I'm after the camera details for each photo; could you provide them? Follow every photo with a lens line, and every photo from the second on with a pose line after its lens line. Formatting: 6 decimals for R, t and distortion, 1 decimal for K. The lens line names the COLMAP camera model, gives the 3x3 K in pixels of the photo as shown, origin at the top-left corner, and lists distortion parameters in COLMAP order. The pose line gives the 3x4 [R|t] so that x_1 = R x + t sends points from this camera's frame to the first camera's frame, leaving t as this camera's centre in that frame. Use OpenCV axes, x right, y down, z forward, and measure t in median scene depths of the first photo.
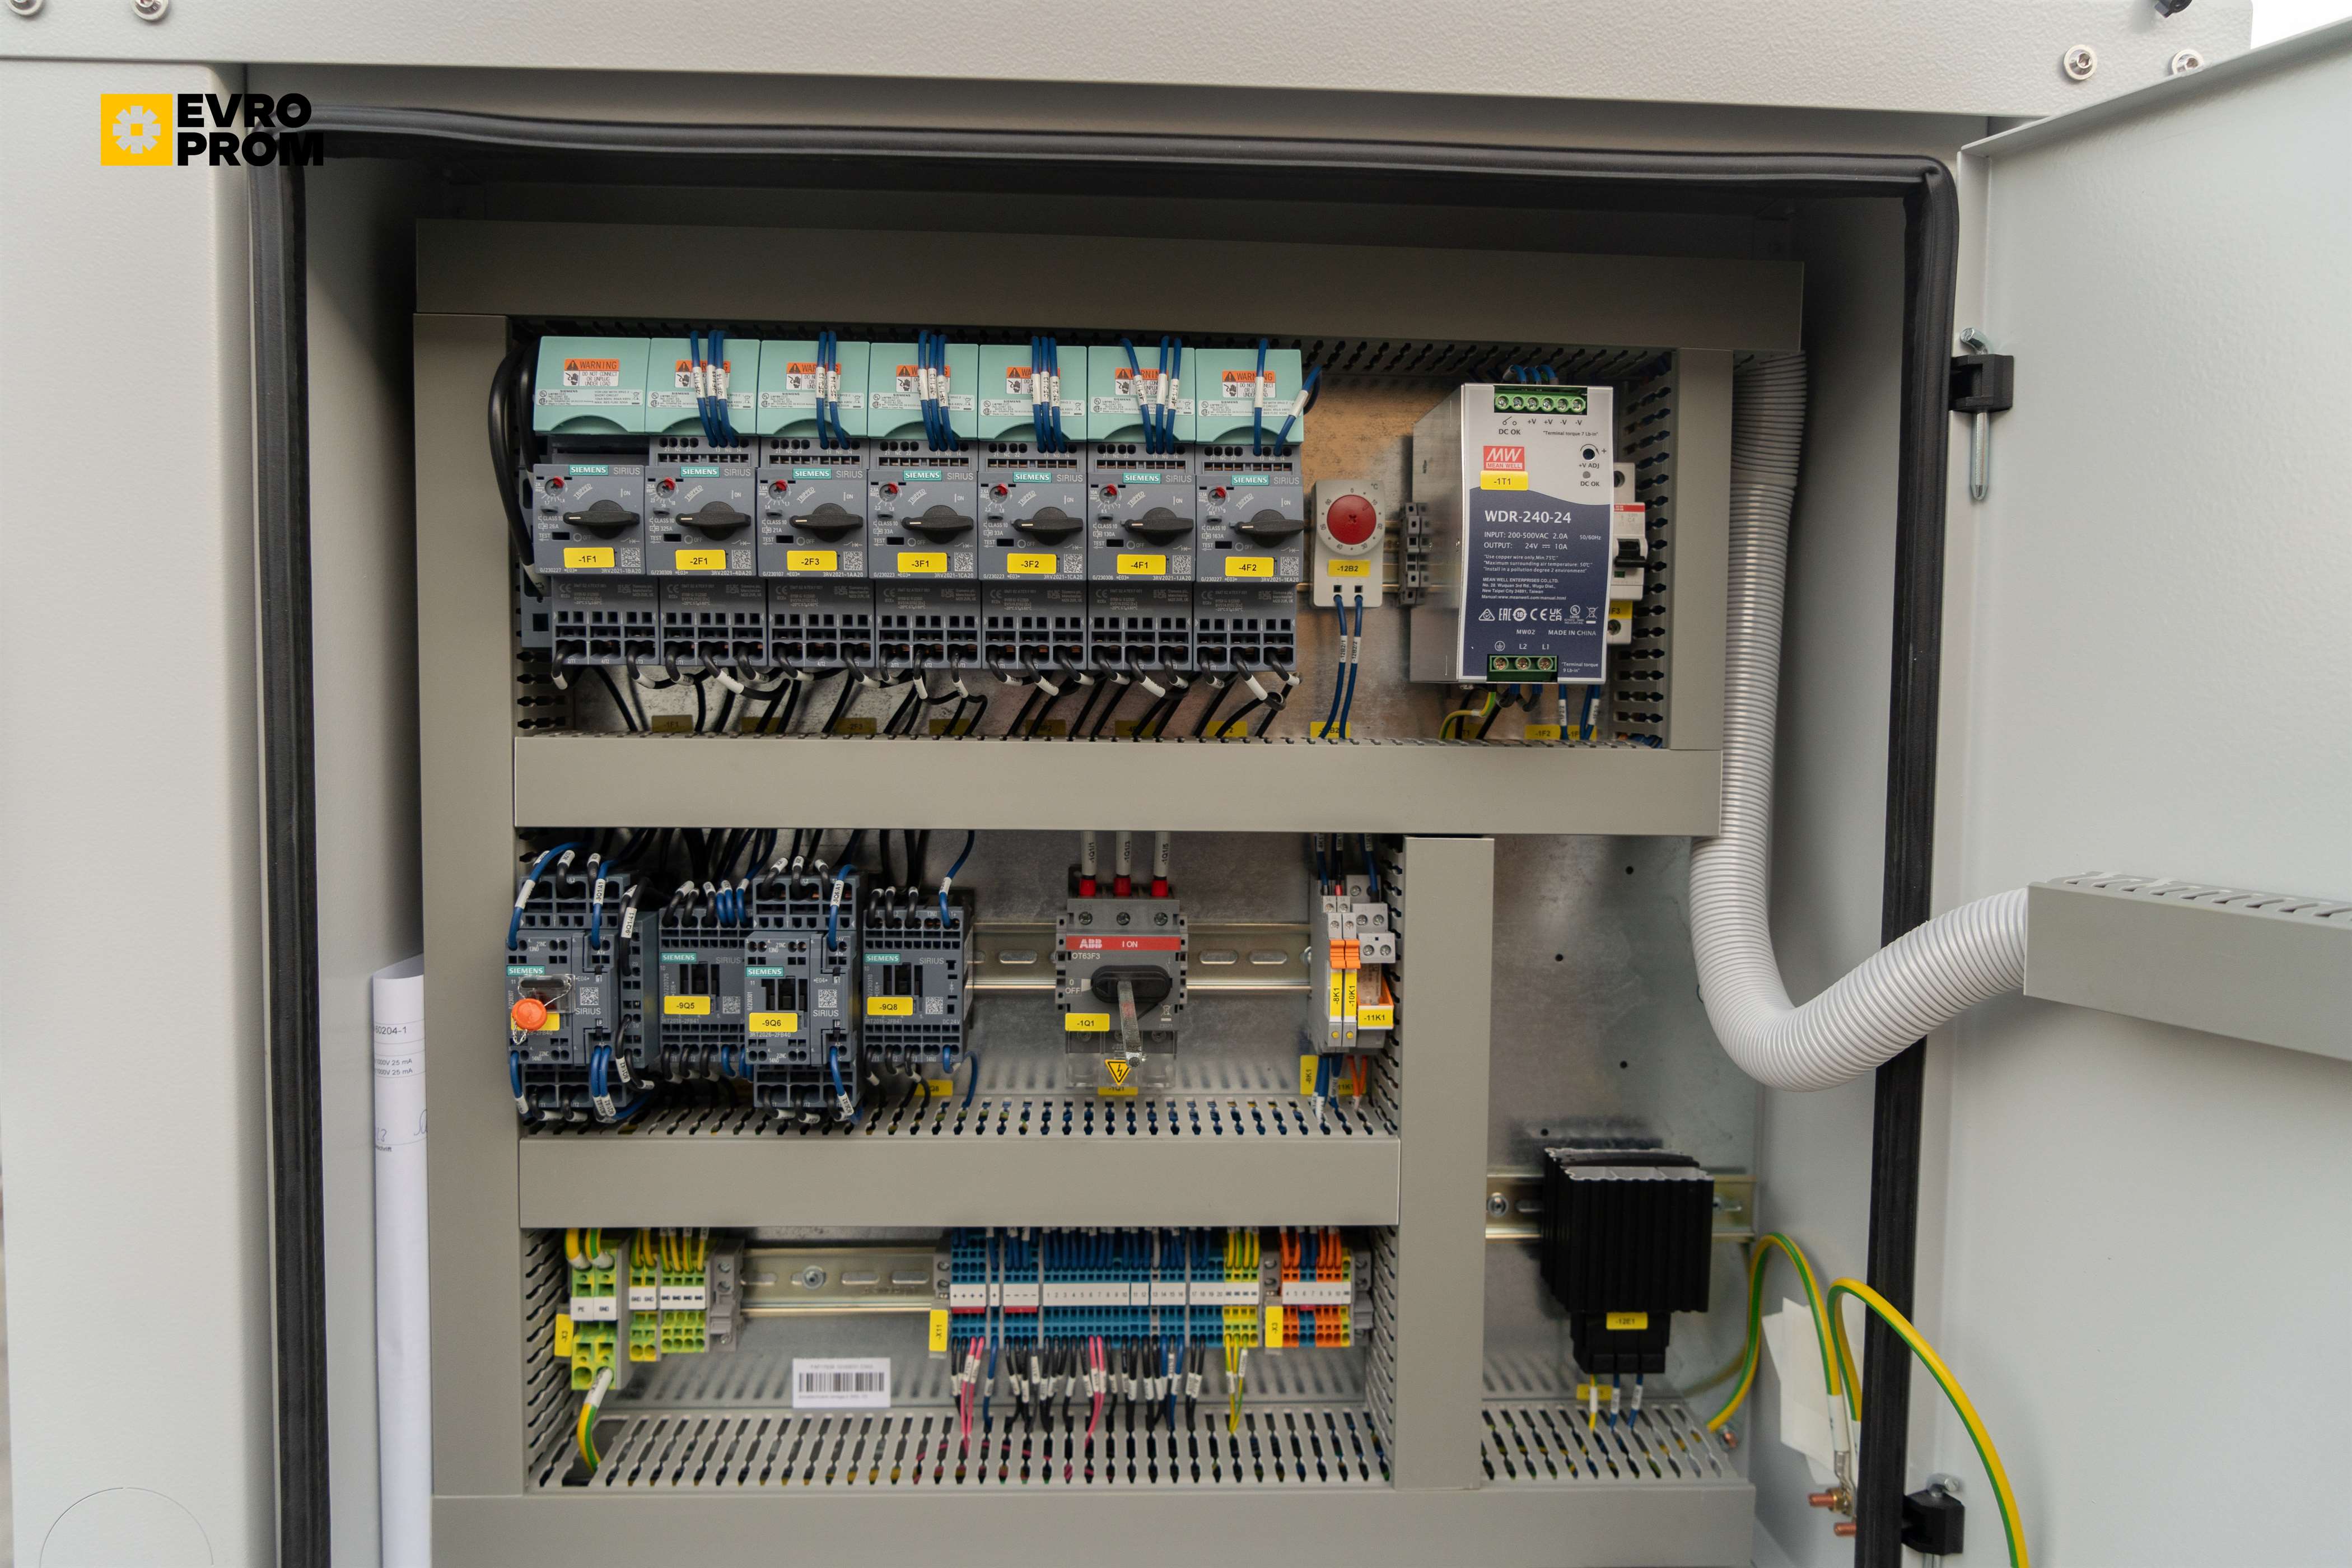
lens RADIAL K [[1601.6, 0, 1178.8], [0, 1601.6, 776.5], [0, 0, 1]] dist [-0.018826, 0.001556]
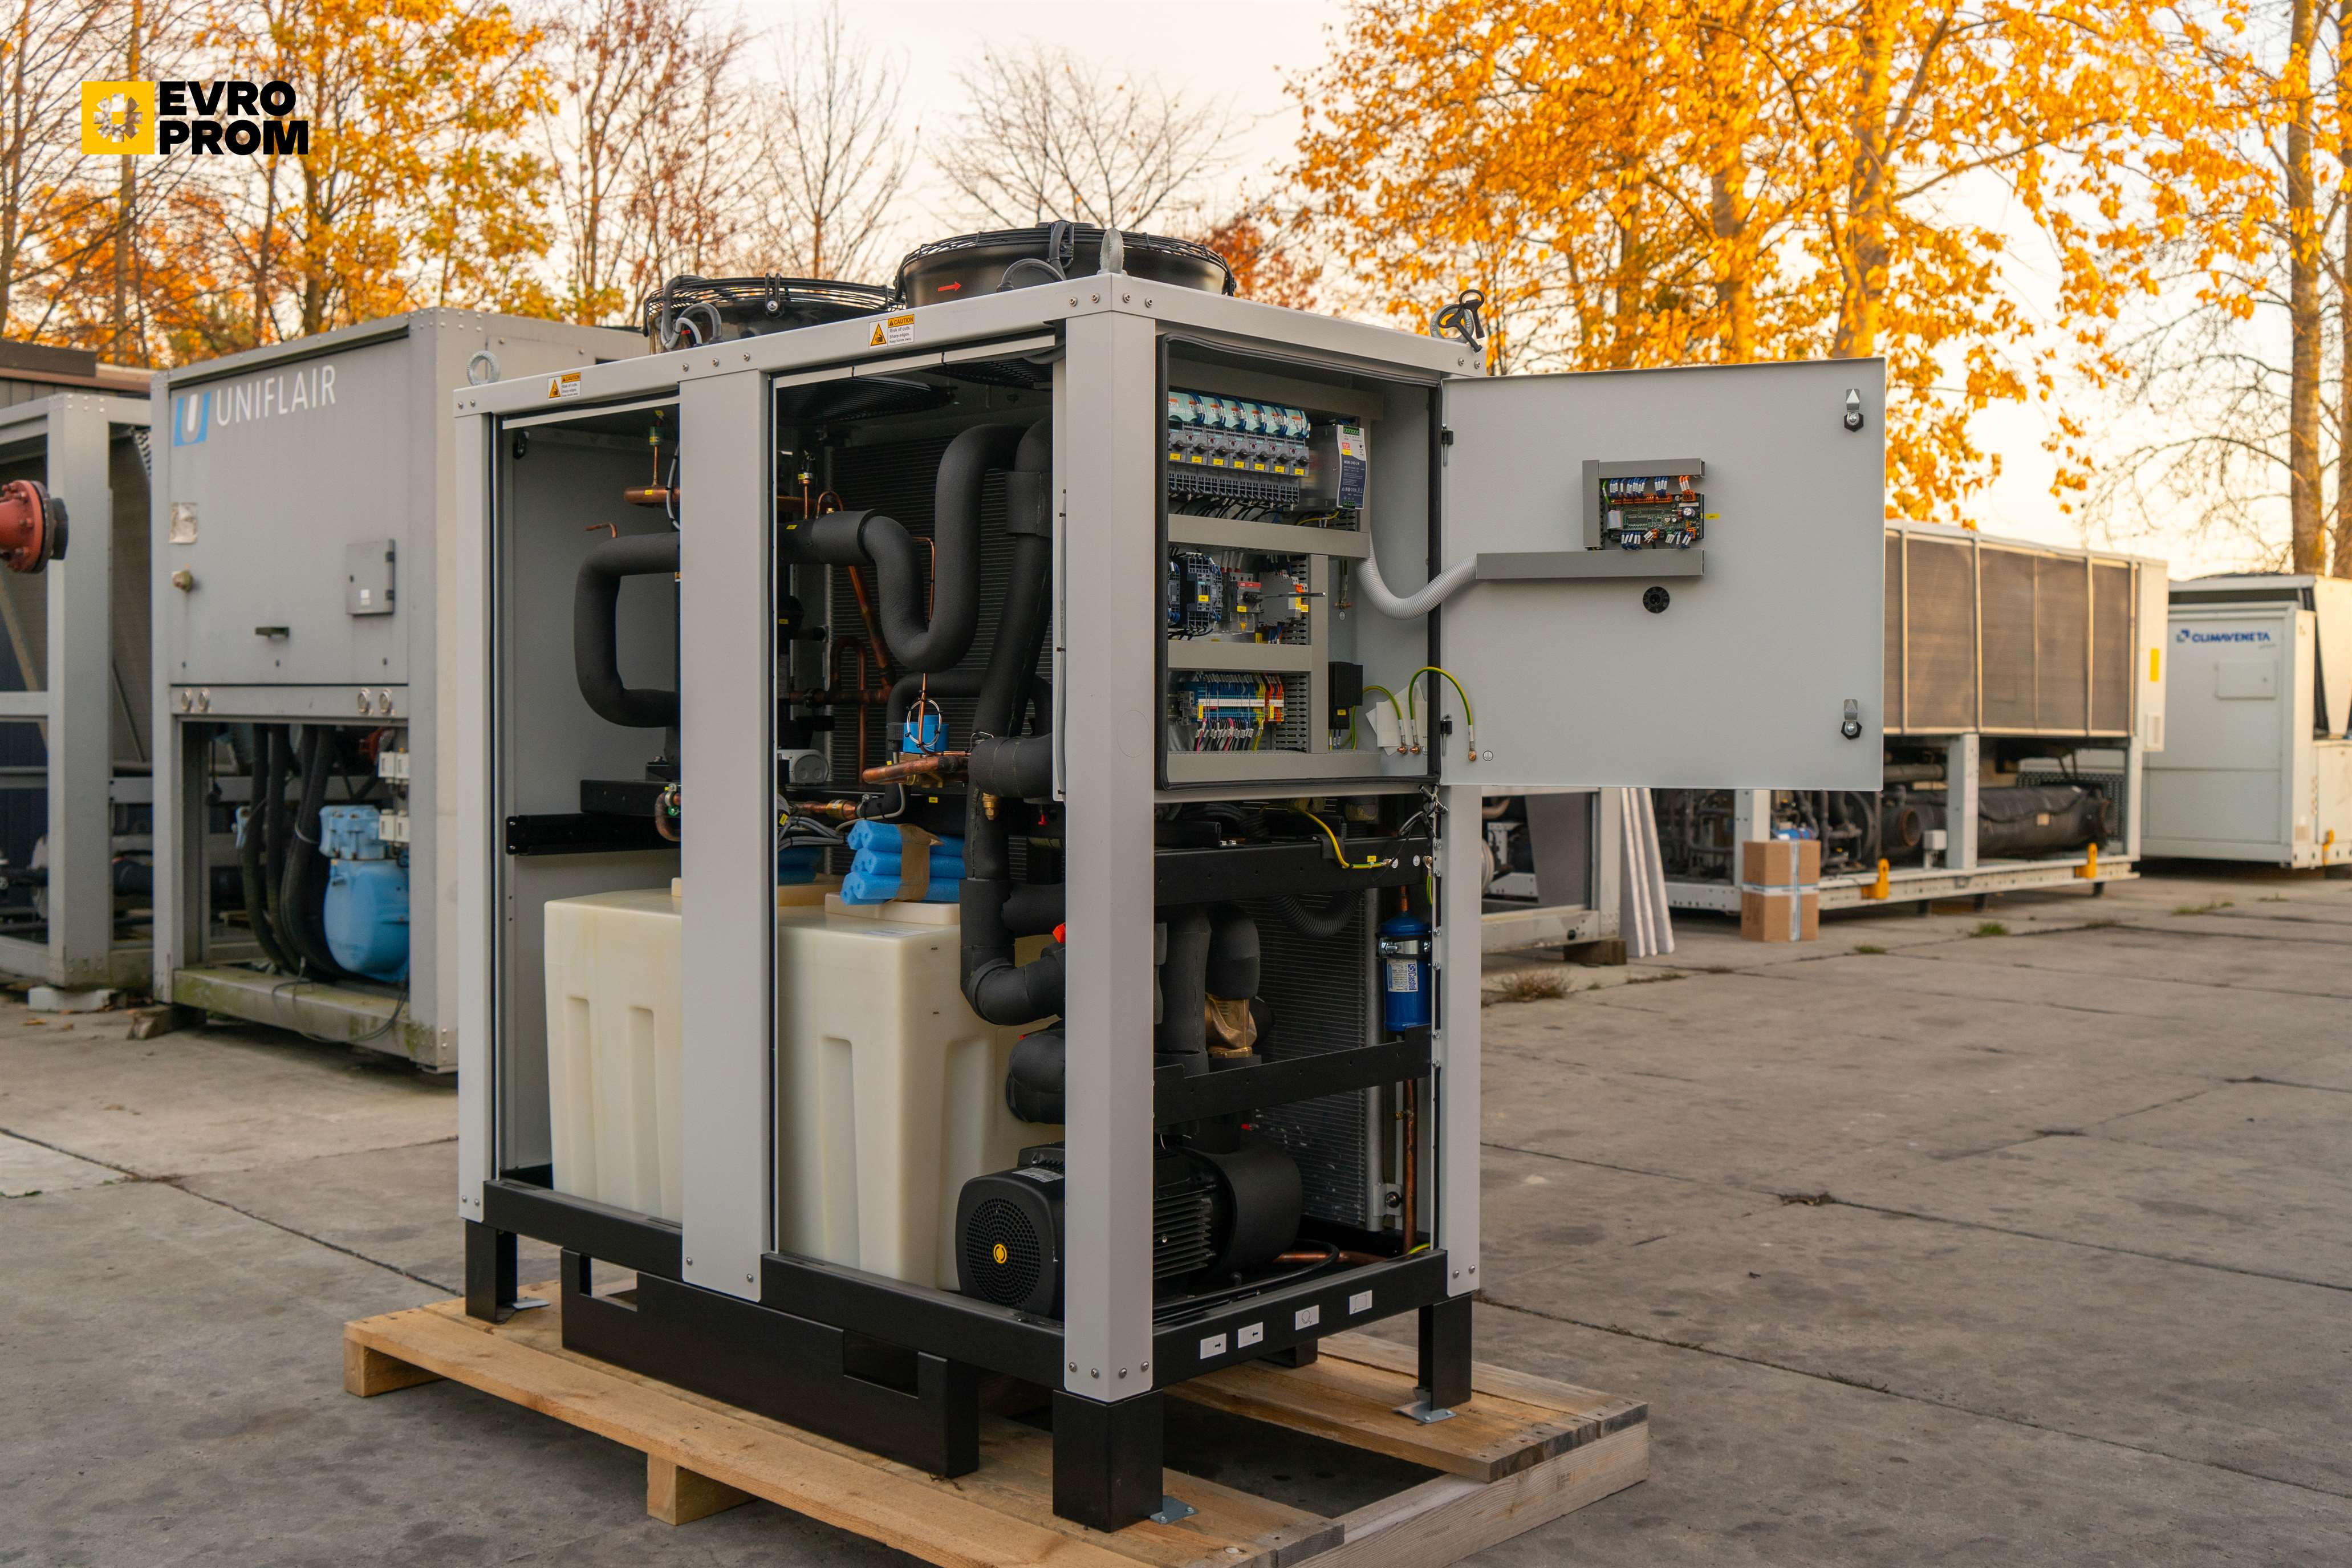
lens RADIAL K [[2312.1, 0, 1171.1], [0, 2312.1, 779.6], [0, 0, 1]] dist [0.000928, 0.000000]
pose [[0.716947, -0.028796, 0.696533, -3.848506], [0.051703, 0.998591, -0.011934, 0.613477], [-0.695208, 0.044569, 0.717426, -2.520127]]
